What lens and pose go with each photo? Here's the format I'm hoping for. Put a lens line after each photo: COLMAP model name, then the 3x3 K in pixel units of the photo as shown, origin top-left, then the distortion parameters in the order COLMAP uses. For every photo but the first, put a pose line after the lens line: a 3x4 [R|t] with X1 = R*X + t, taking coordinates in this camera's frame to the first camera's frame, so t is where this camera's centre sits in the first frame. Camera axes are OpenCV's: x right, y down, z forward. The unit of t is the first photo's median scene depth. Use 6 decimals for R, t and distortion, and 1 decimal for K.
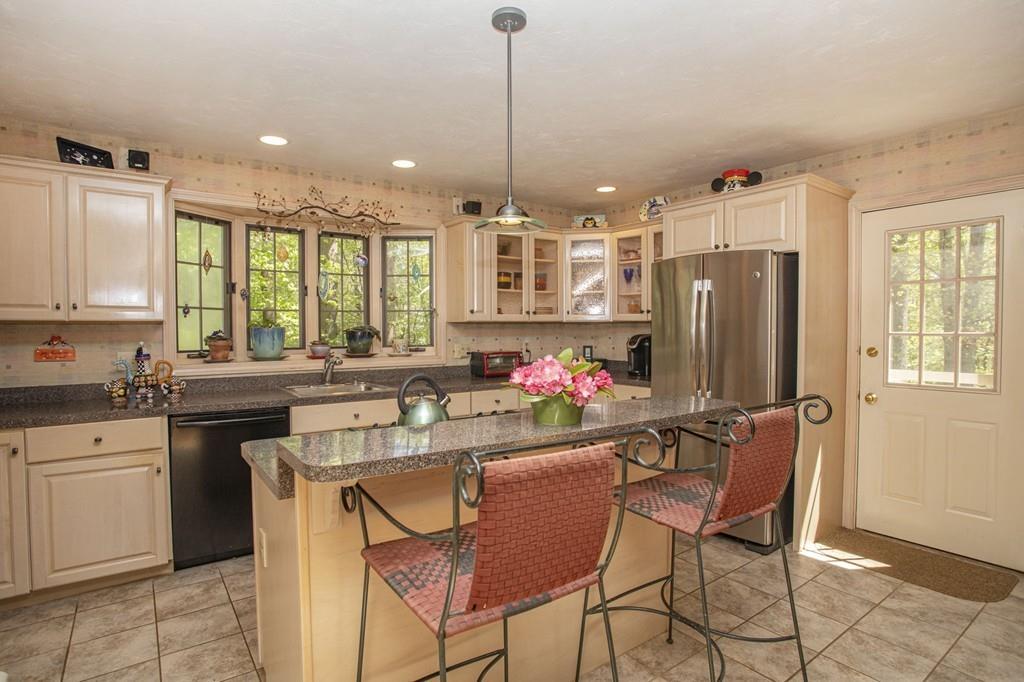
lens RADIAL K [[495.9, 0, 507.0], [0, 495.9, 338.4], [0, 0, 1]] dist [-0.062145, 0.016723]
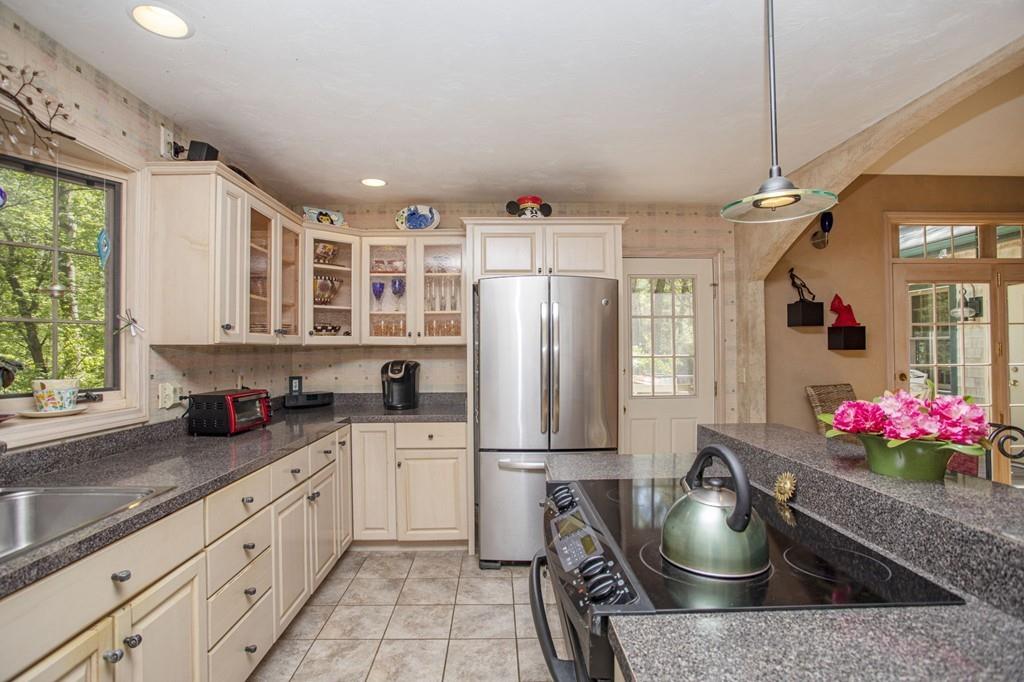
lens RADIAL K [[481.0, 0, 510.7], [0, 481.0, 341.7], [0, 0, 1]] dist [-0.041728, 0.002083]
pose [[0.600079, 0.014604, 0.799807, -0.298725], [0.021892, 0.999159, -0.034668, -0.008445], [-0.799641, 0.038313, 0.599255, 0.372013]]
